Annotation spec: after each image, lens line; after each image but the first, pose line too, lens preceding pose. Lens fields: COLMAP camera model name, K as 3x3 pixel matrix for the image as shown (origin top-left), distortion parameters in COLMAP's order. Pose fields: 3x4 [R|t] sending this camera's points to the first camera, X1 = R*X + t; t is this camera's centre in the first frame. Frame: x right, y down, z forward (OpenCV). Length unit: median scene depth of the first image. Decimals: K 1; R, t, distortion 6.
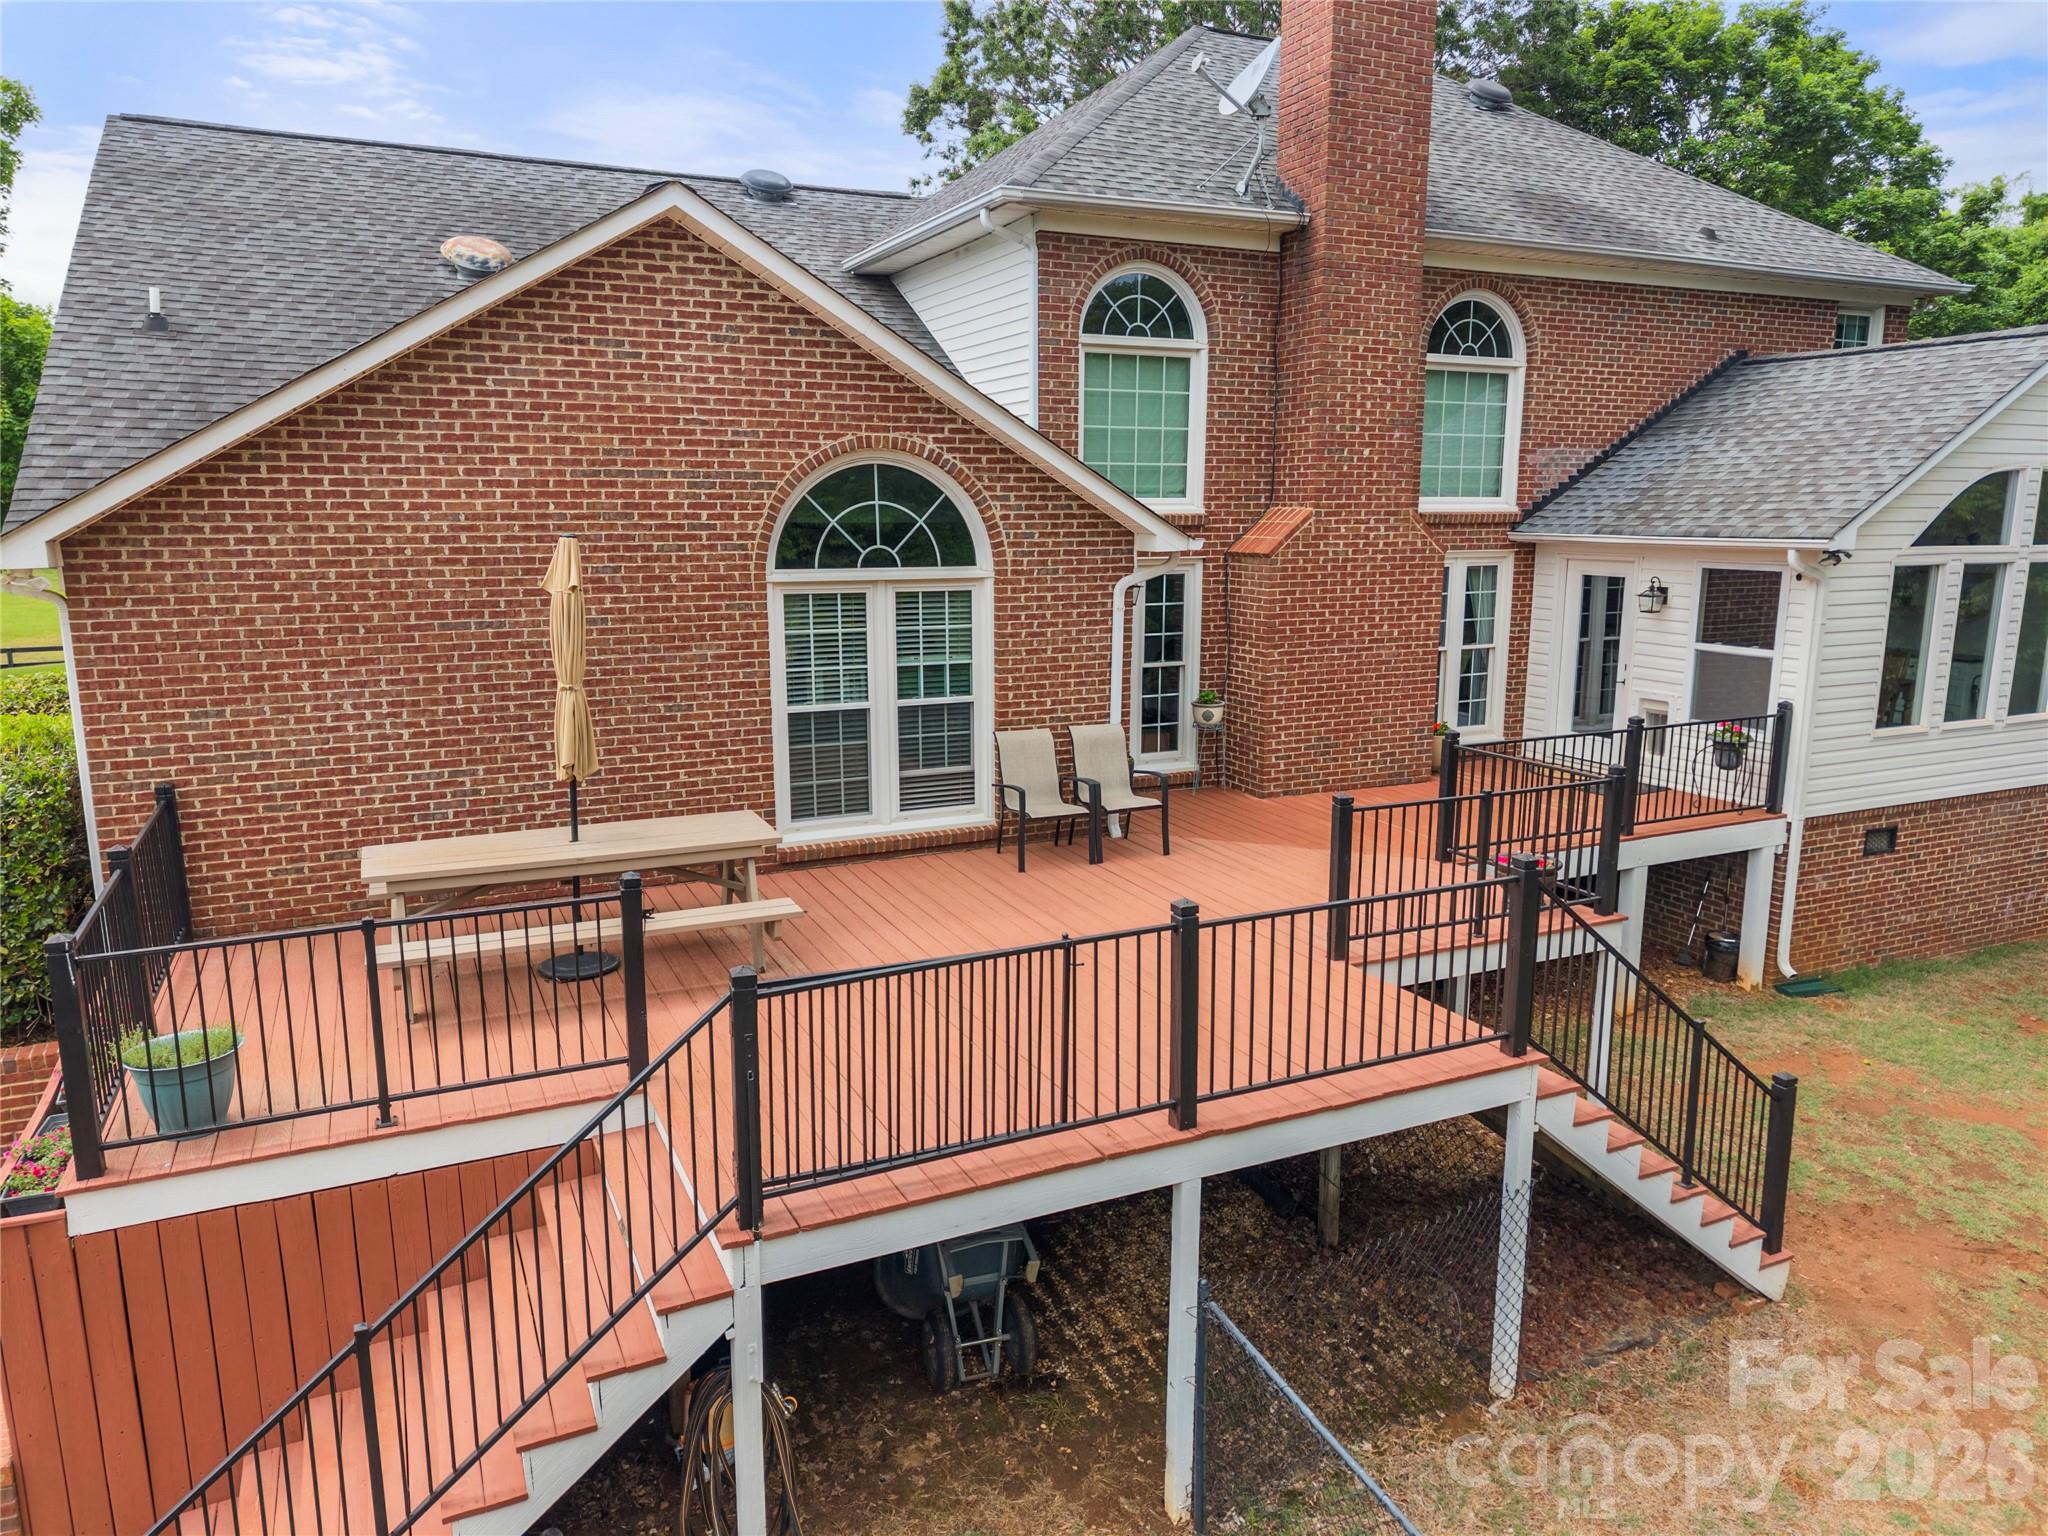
lens RADIAL K [[1351.6, 0, 1024.0], [0, 1351.6, 768.0], [0, 0, 1]] dist [0.045317, -0.060359]
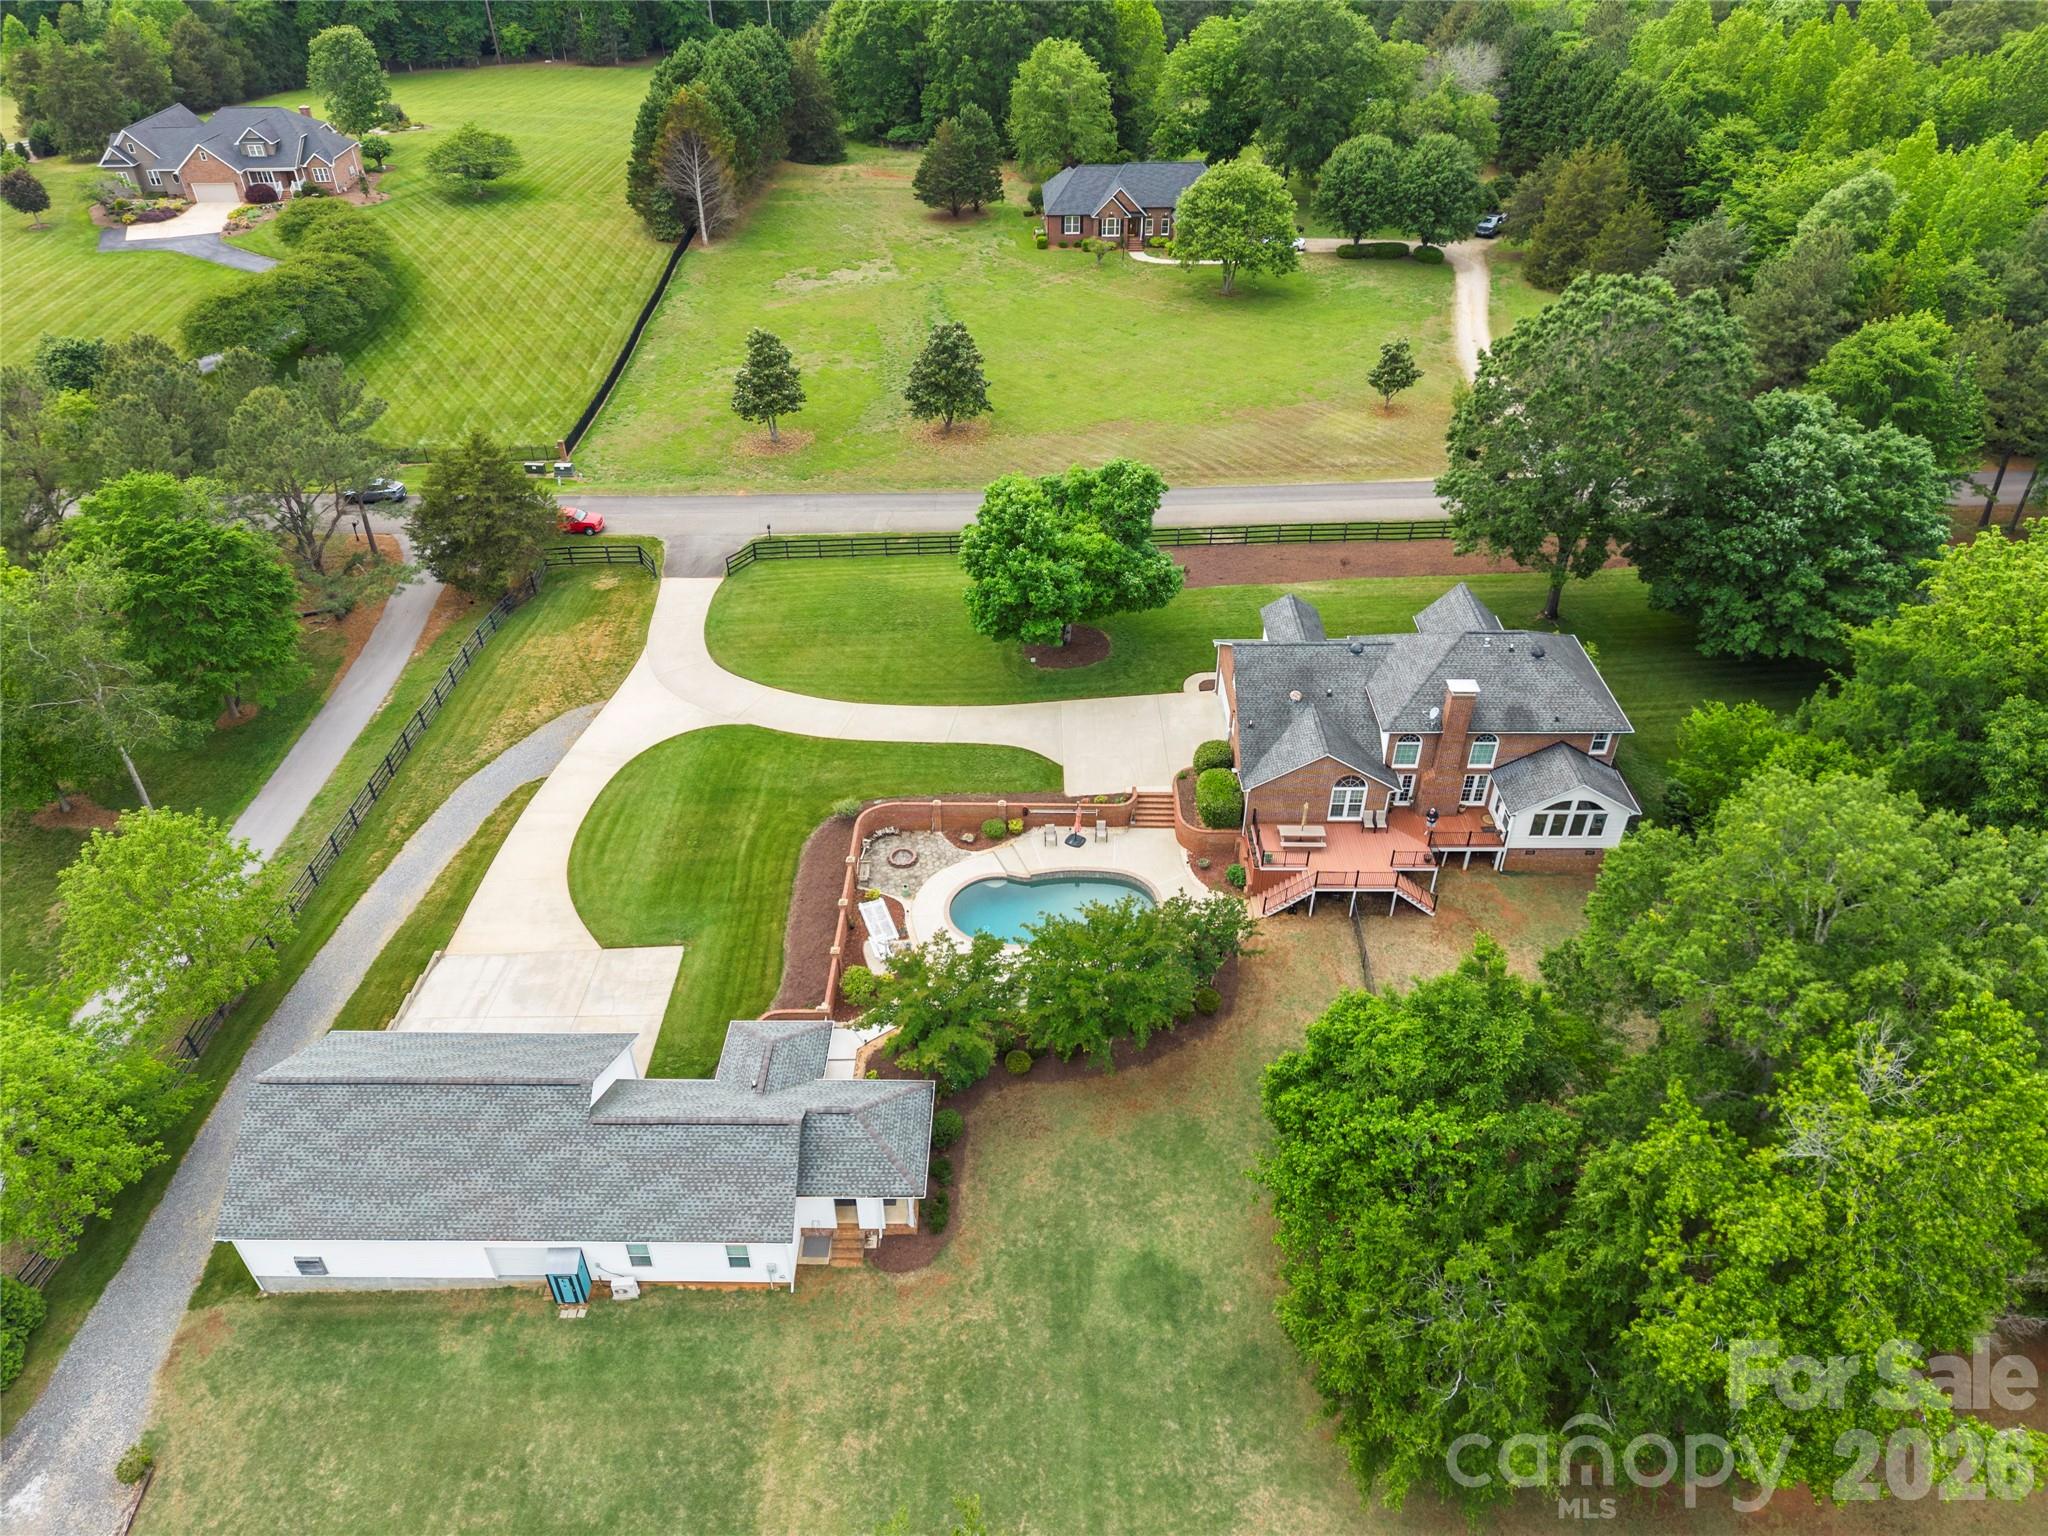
lens RADIAL K [[1351.6, 0, 1024.0], [0, 1351.6, 768.0], [0, 0, 1]] dist [0.045317, -0.060359]
pose [[0.899891, 0.251391, -0.356368, 0.784450], [-0.069707, 0.889550, 0.451488, -3.051776], [0.430507, -0.381449, 0.818022, -4.985947]]
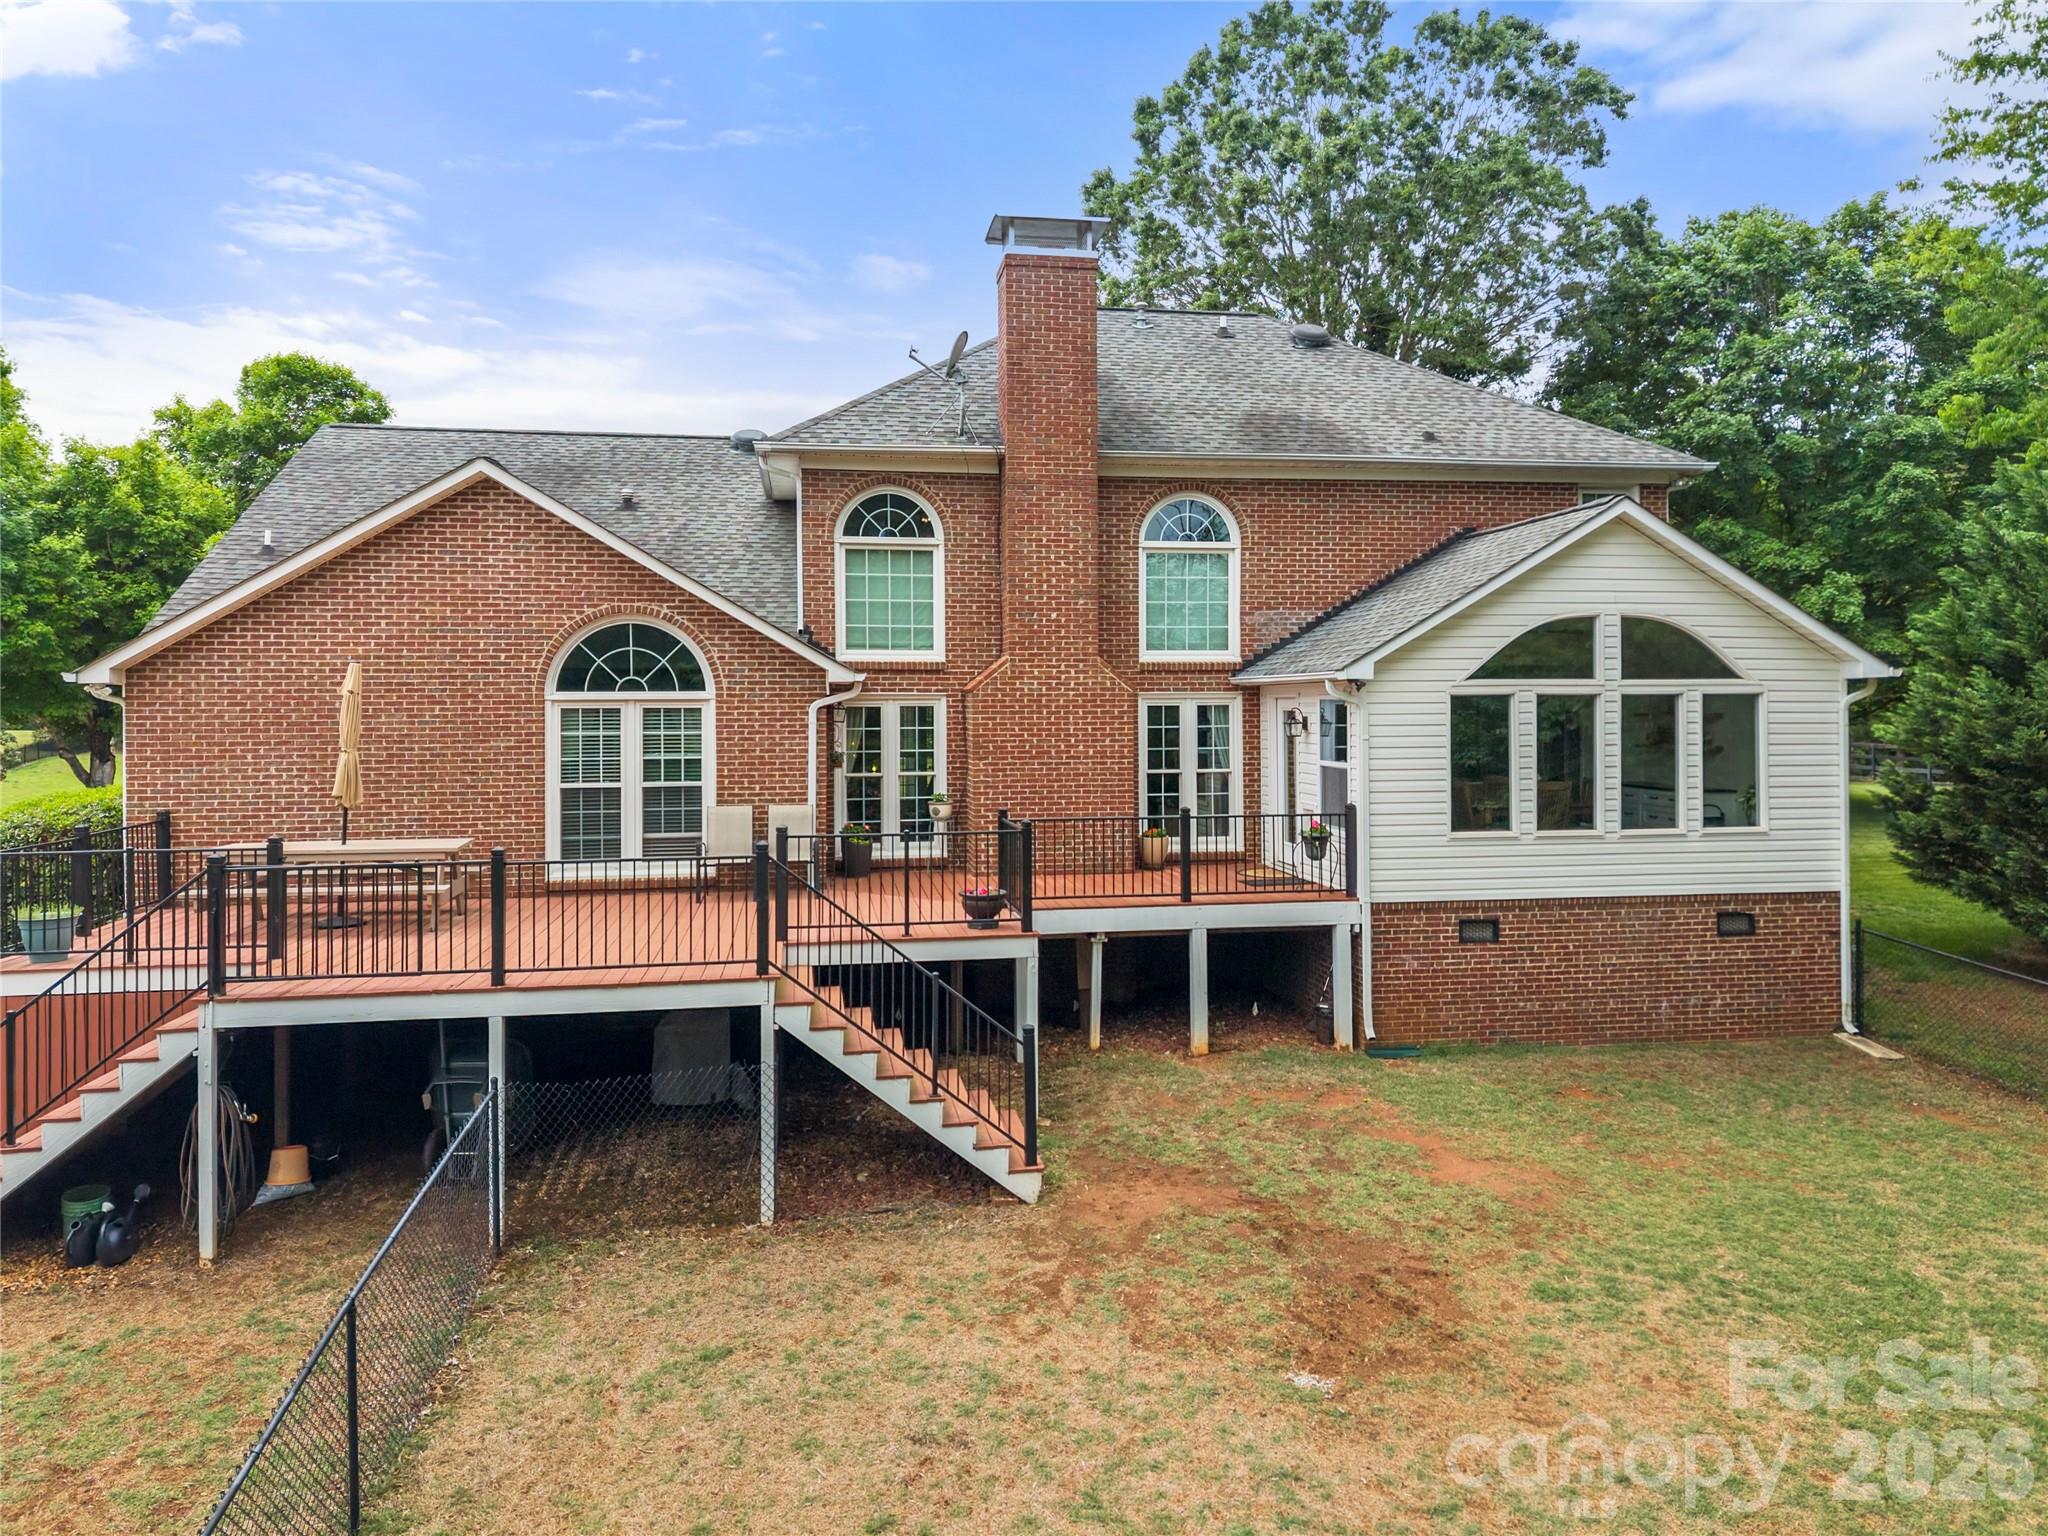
lens RADIAL K [[1375.8, 0, 1029.0], [0, 1375.8, 713.4], [0, 0, 1]] dist [0.061296, -0.072378]
pose [[0.960091, -0.004896, -0.279647, 0.705997], [-0.047926, 0.982179, -0.181734, 0.123899], [0.275553, 0.187884, 0.942746, -0.288330]]
